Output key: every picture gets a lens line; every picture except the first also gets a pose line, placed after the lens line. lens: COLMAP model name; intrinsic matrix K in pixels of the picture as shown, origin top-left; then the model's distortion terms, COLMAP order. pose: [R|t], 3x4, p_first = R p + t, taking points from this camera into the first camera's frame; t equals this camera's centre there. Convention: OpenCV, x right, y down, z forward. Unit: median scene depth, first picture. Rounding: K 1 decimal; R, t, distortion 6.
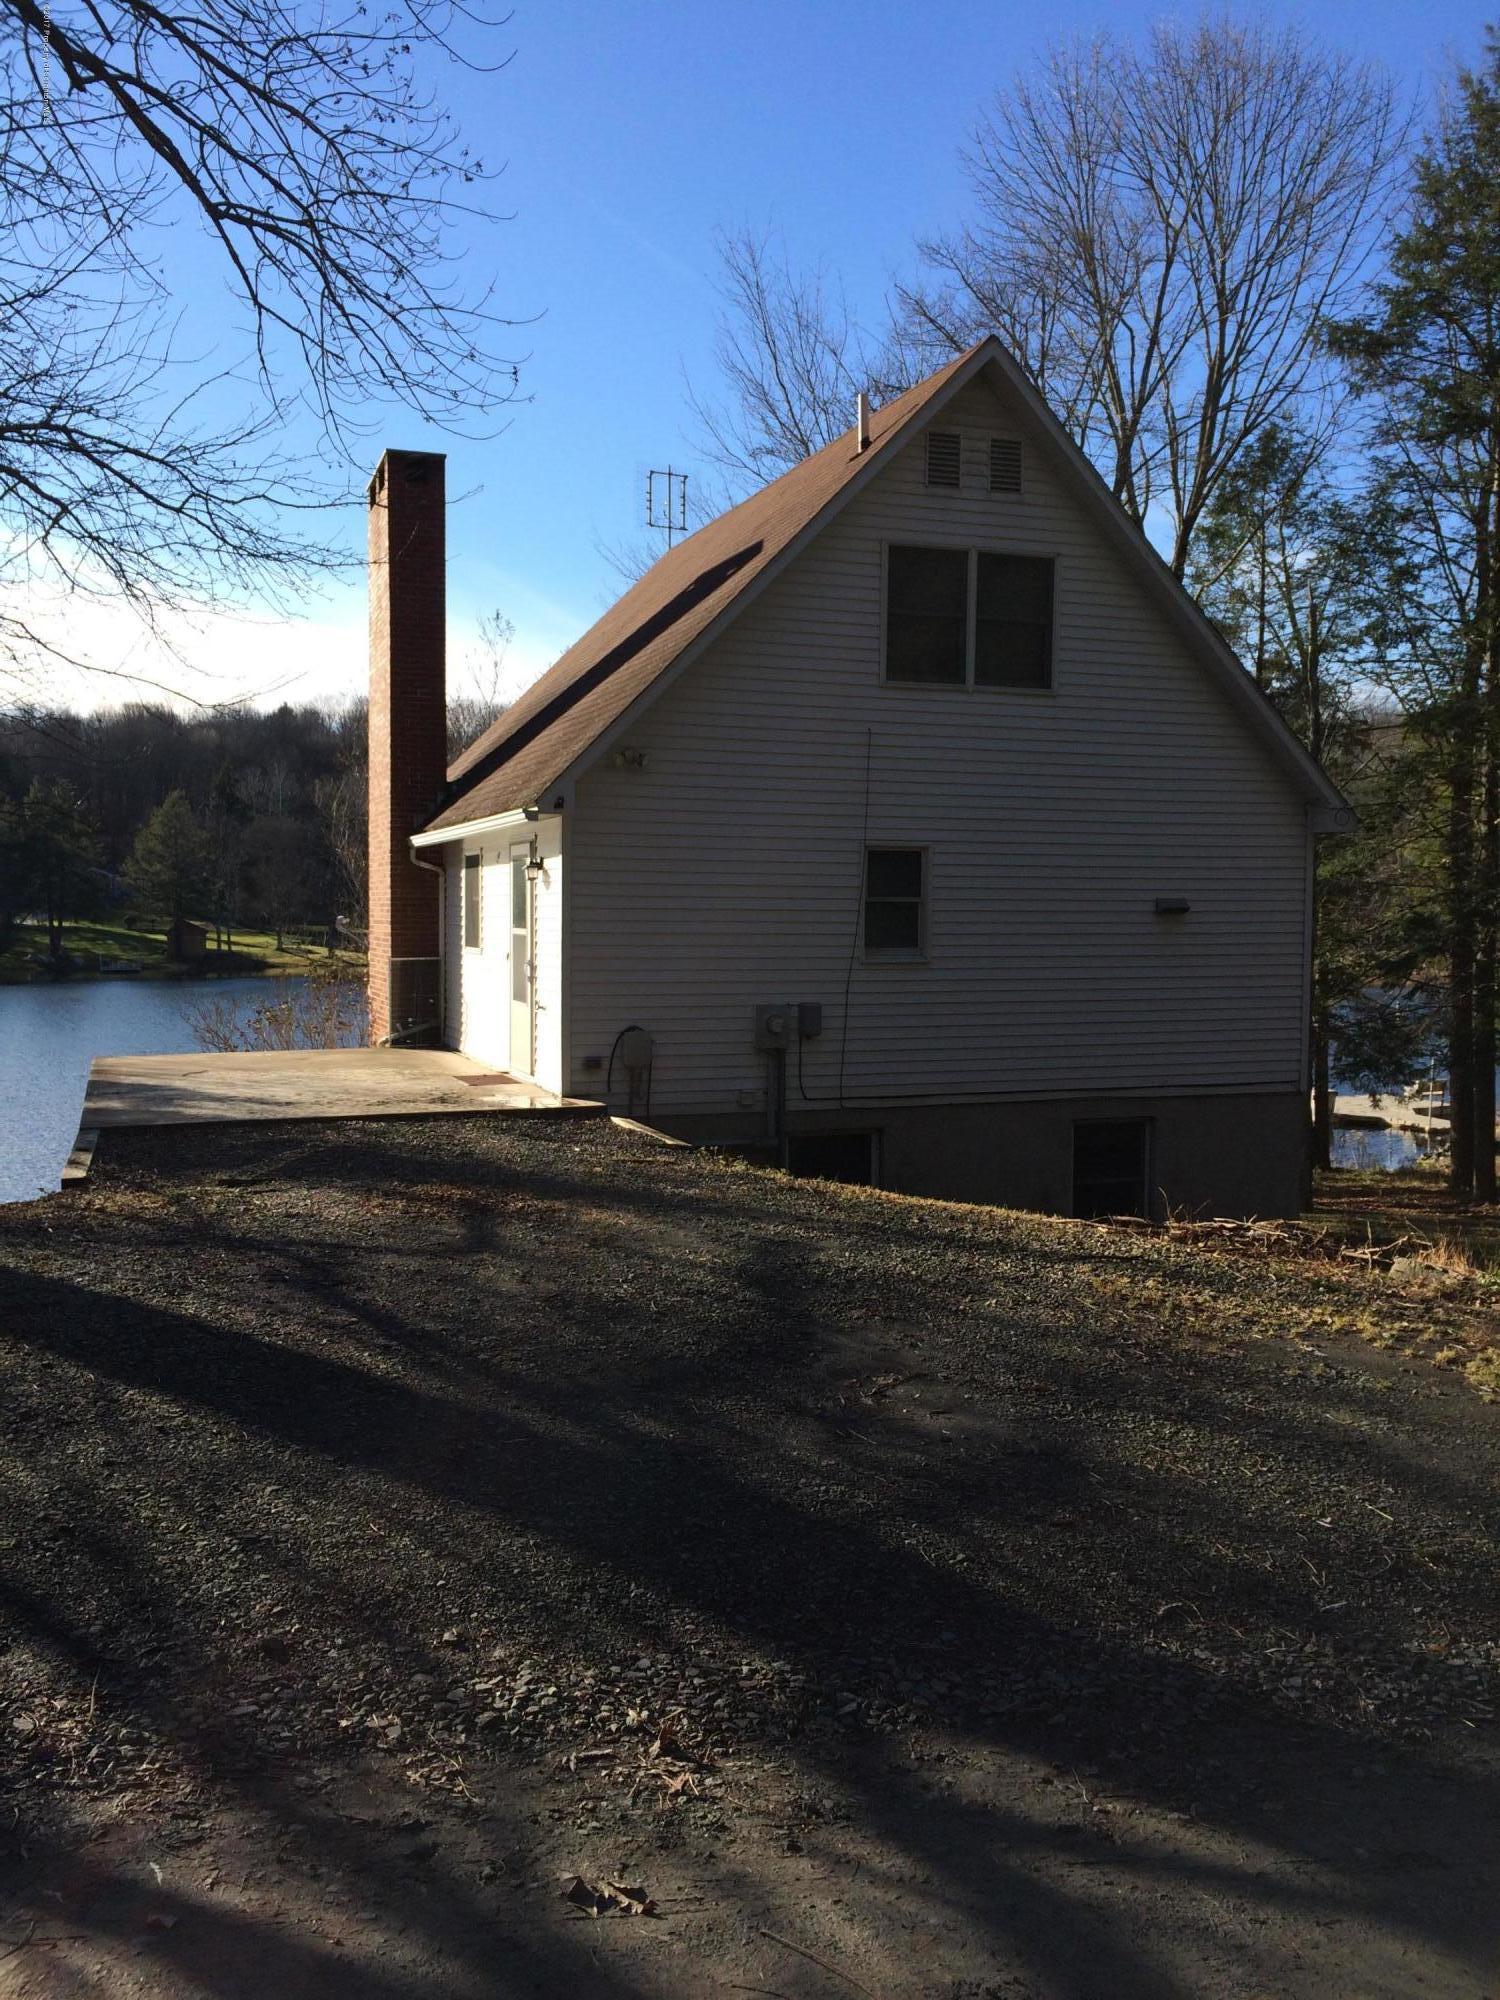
lens RADIAL K [[1699.2, 0, 750.0], [0, 1699.2, 1000.0], [0, 0, 1]] dist [0.076533, -0.098233]
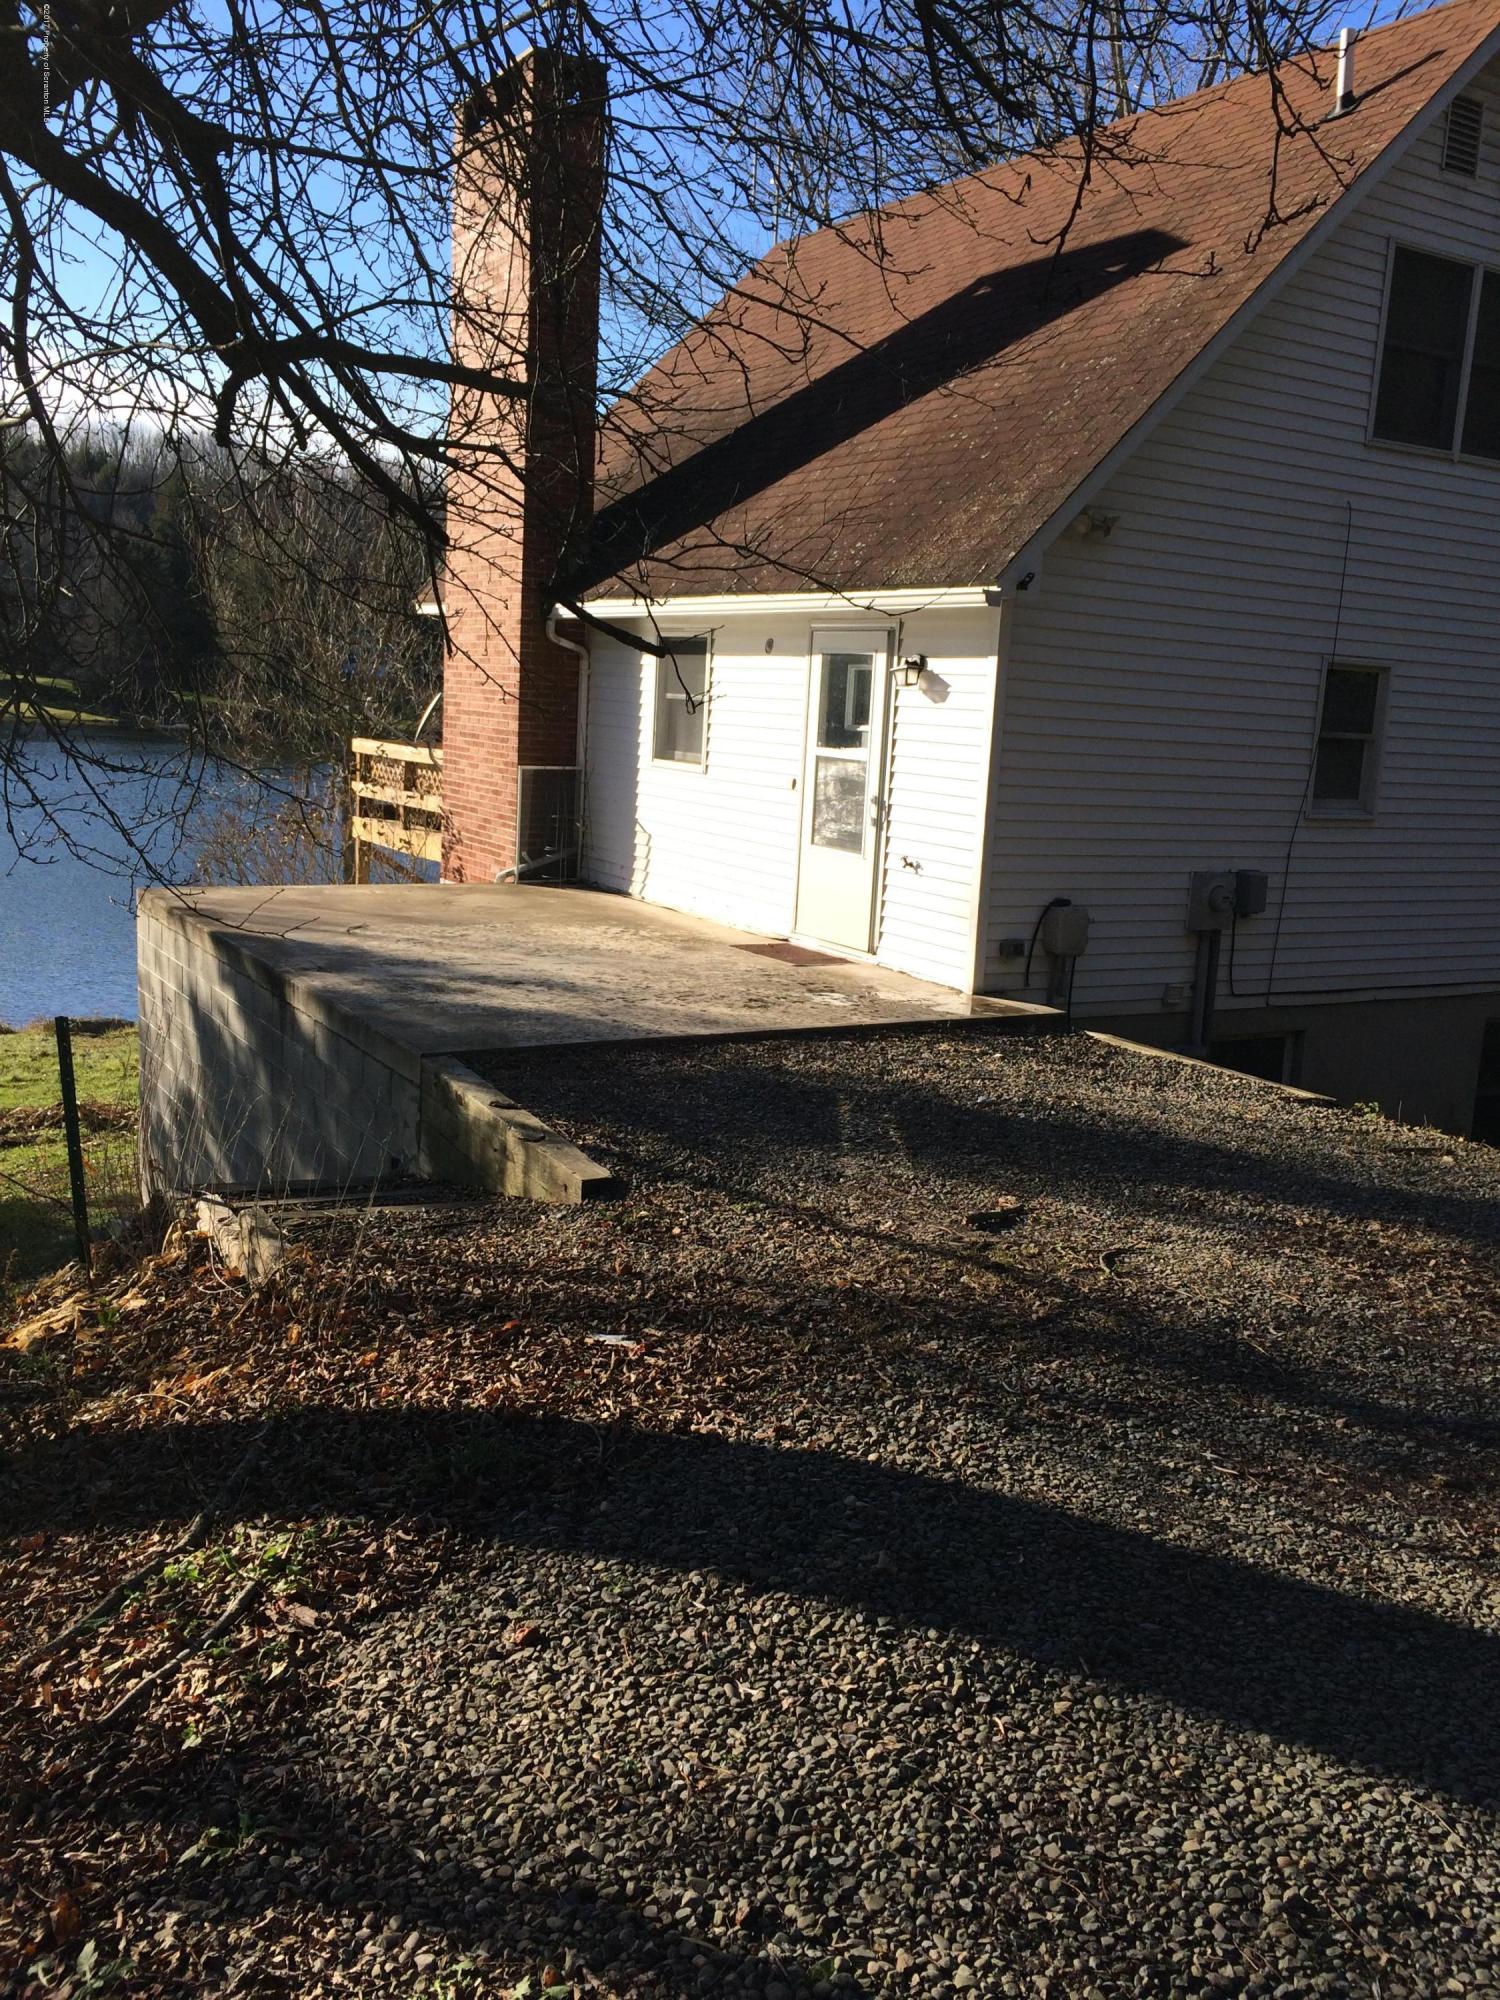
lens RADIAL K [[1699.2, 0, 750.0], [0, 1699.2, 1000.0], [0, 0, 1]] dist [0.076533, -0.098233]
pose [[0.980953, 0.018976, 0.193314, -0.326181], [-0.043765, 0.991218, 0.124782, -0.025882], [-0.189249, -0.130866, 0.973170, 0.288472]]
